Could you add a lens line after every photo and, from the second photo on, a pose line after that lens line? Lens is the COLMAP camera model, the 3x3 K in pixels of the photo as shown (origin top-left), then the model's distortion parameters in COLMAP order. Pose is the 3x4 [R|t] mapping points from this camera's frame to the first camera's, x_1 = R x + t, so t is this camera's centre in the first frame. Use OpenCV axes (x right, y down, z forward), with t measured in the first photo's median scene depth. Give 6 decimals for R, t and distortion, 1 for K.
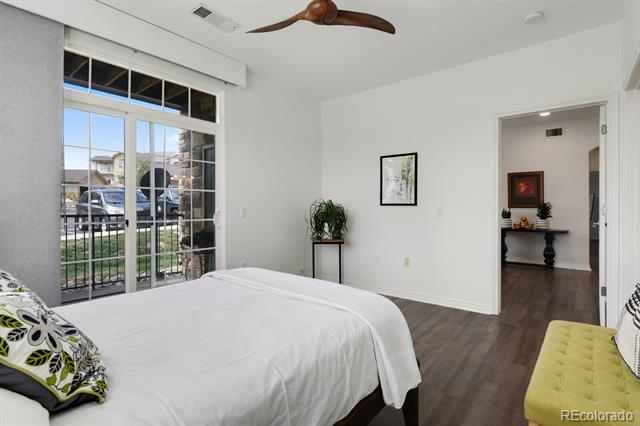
lens RADIAL K [[312.1, 0, 317.0], [0, 312.1, 207.0], [0, 0, 1]] dist [-0.010072, -0.000070]
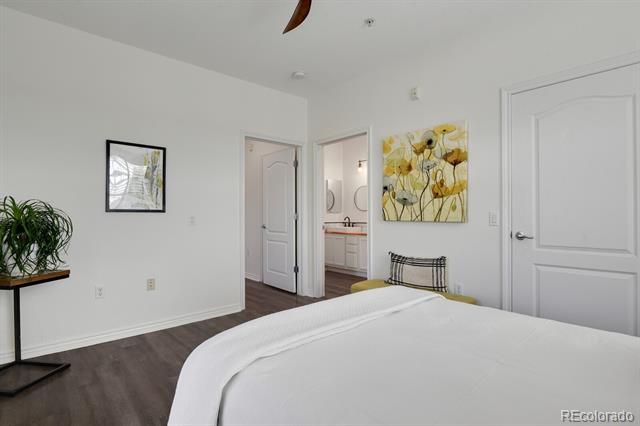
lens RADIAL K [[312.1, 0, 320.0], [0, 312.1, 214.2], [0, 0, 1]] dist [-0.010072, -0.000070]
pose [[0.146005, 0.000550, 0.989284, -0.425635], [0.004249, 0.999990, -0.001183, 0.003079], [-0.989275, 0.004376, 0.146002, 0.475467]]
